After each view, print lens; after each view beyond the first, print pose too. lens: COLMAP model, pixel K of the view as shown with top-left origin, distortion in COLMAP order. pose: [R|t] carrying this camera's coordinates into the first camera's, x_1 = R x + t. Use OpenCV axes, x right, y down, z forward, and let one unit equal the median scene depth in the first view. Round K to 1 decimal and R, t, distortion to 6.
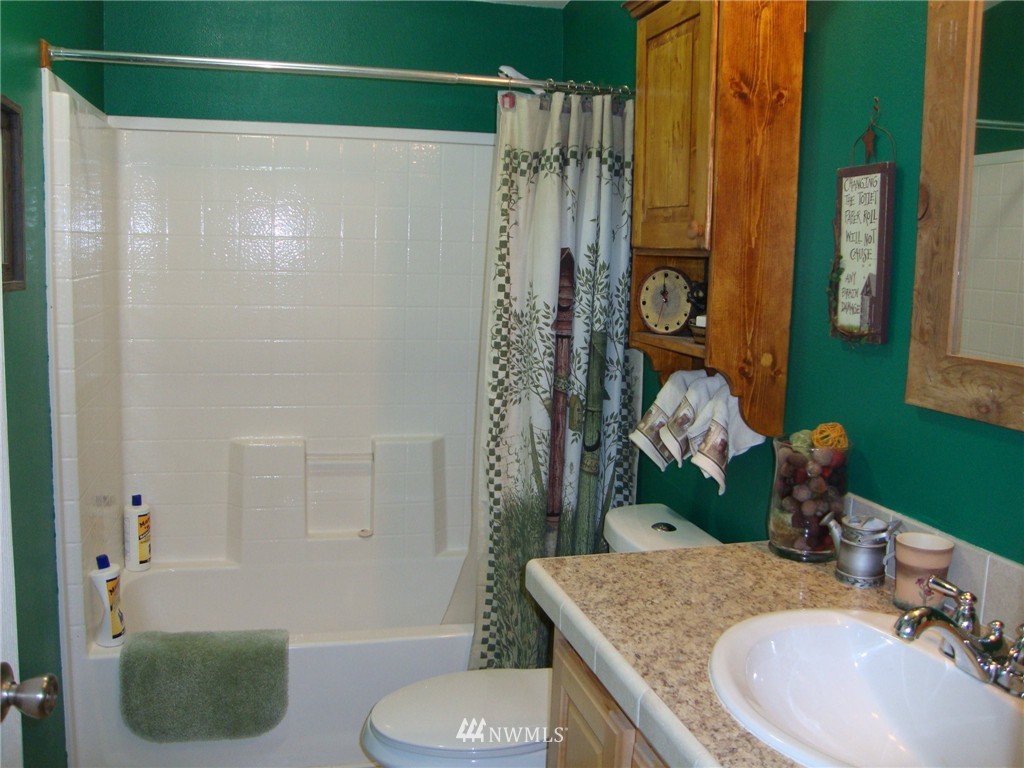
lens RADIAL K [[935.3, 0, 512.0], [0, 935.3, 384.0], [0, 0, 1]] dist [-0.207457, 0.226580]
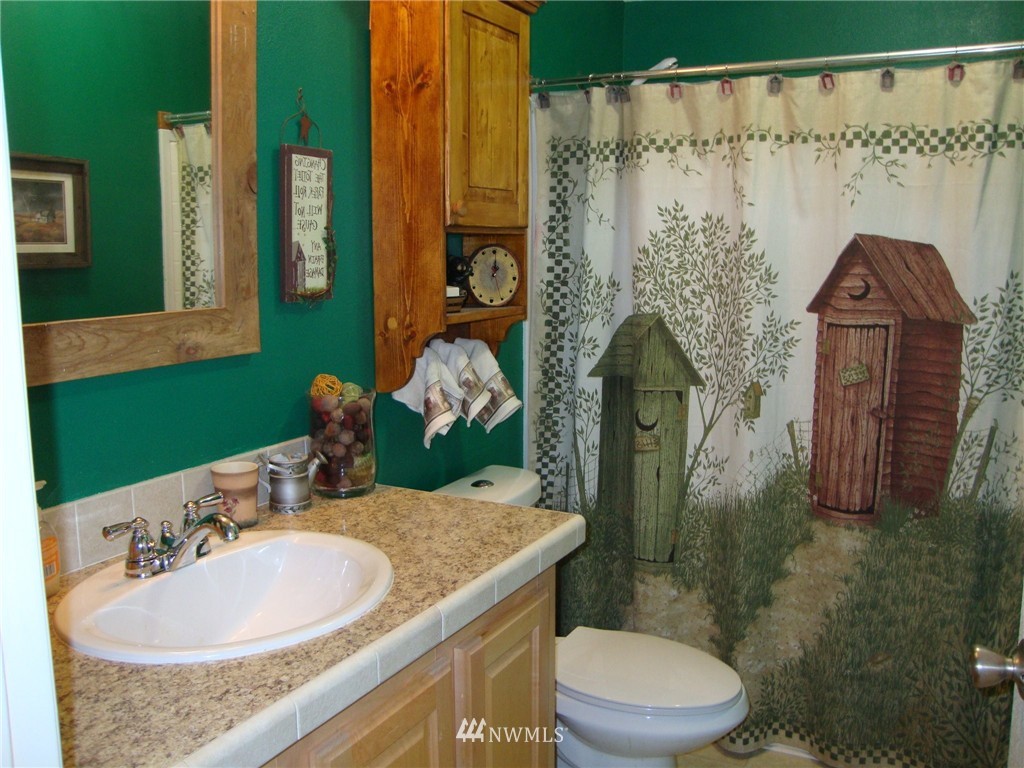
lens RADIAL K [[935.3, 0, 512.0], [0, 935.3, 384.0], [0, 0, 1]] dist [-0.207457, 0.226580]
pose [[0.739492, 0.077117, -0.668734, 1.036882], [-0.075829, 0.996636, 0.031077, 0.001329], [0.668881, 0.027728, 0.742852, 0.237806]]
